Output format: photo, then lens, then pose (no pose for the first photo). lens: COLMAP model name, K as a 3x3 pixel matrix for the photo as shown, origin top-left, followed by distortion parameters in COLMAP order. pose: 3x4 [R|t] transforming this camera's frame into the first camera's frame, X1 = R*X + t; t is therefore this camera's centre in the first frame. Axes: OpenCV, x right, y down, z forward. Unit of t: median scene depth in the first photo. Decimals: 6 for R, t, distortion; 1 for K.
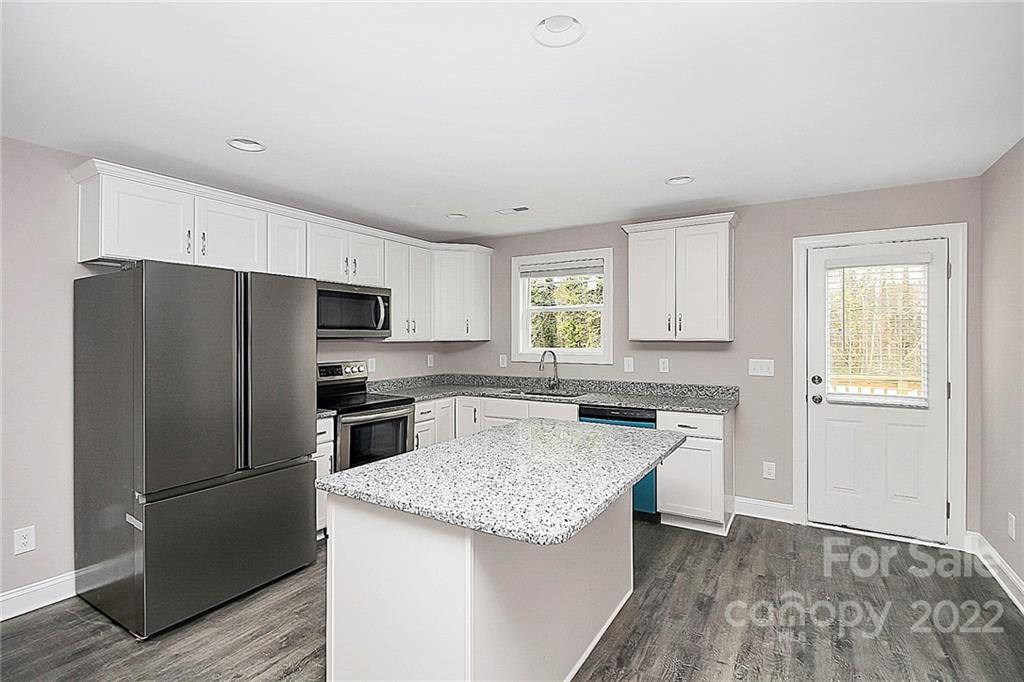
lens RADIAL K [[483.3, 0, 515.6], [0, 483.3, 338.8], [0, 0, 1]] dist [0.004297, -0.007265]
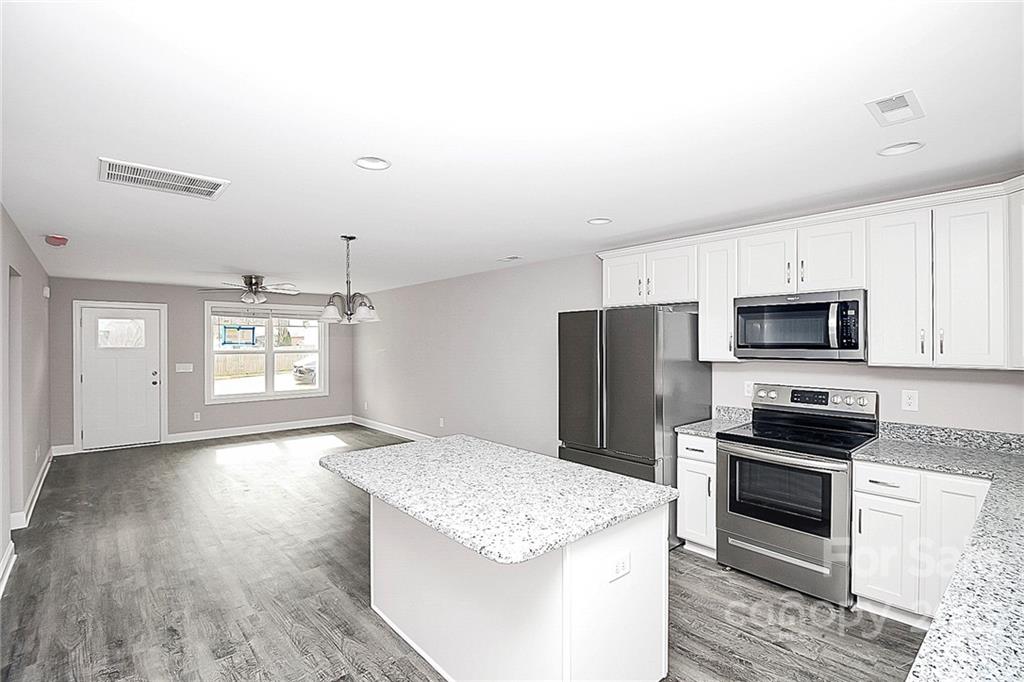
lens RADIAL K [[483.3, 0, 522.1], [0, 483.3, 344.0], [0, 0, 1]] dist [0.004297, -0.007265]
pose [[-0.271254, 0.005176, -0.962494, 0.546733], [-0.005858, 0.999958, 0.007028, -0.028177], [0.962490, 0.007544, -0.271213, 0.736524]]
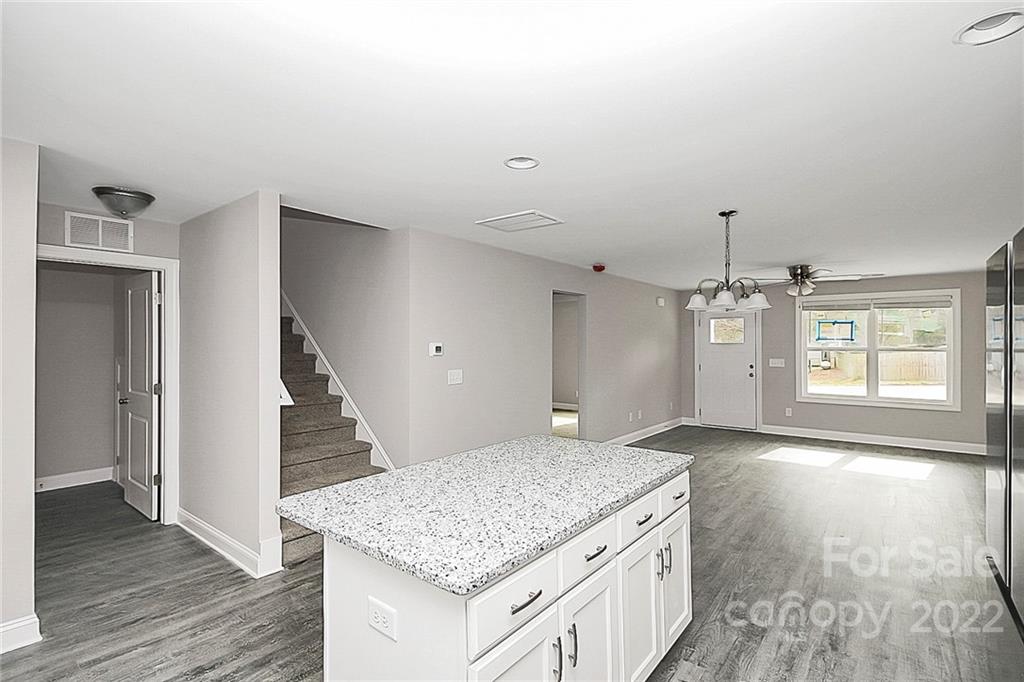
lens RADIAL K [[483.3, 0, 503.1], [0, 483.3, 339.2], [0, 0, 1]] dist [0.004297, -0.007265]
pose [[-0.993330, 0.005969, 0.115148, -0.054699], [0.005862, 0.999982, -0.001267, -0.014416], [-0.115154, -0.000584, -0.993348, 1.043791]]
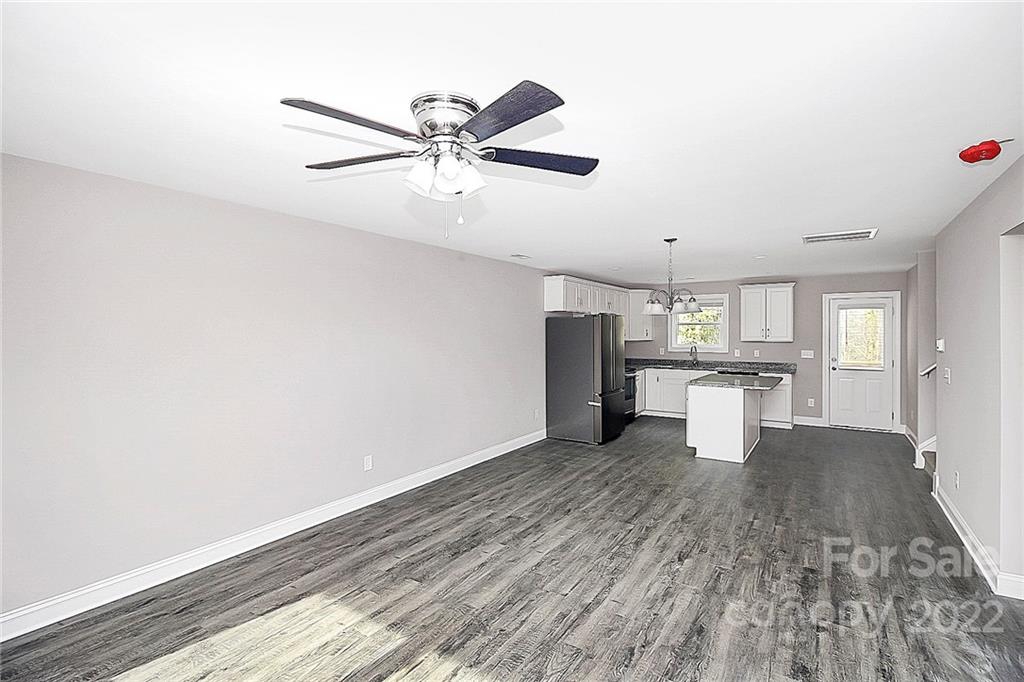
lens RADIAL K [[482.8, 0, 484.8], [0, 482.8, 337.0], [0, 0, 1]] dist [-0.013760, -0.002274]
pose [[0.998839, 0.003357, -0.048050, -0.767416], [-0.003342, 0.999994, 0.000392, -0.011715], [0.048051, -0.000231, 0.998845, -1.117693]]
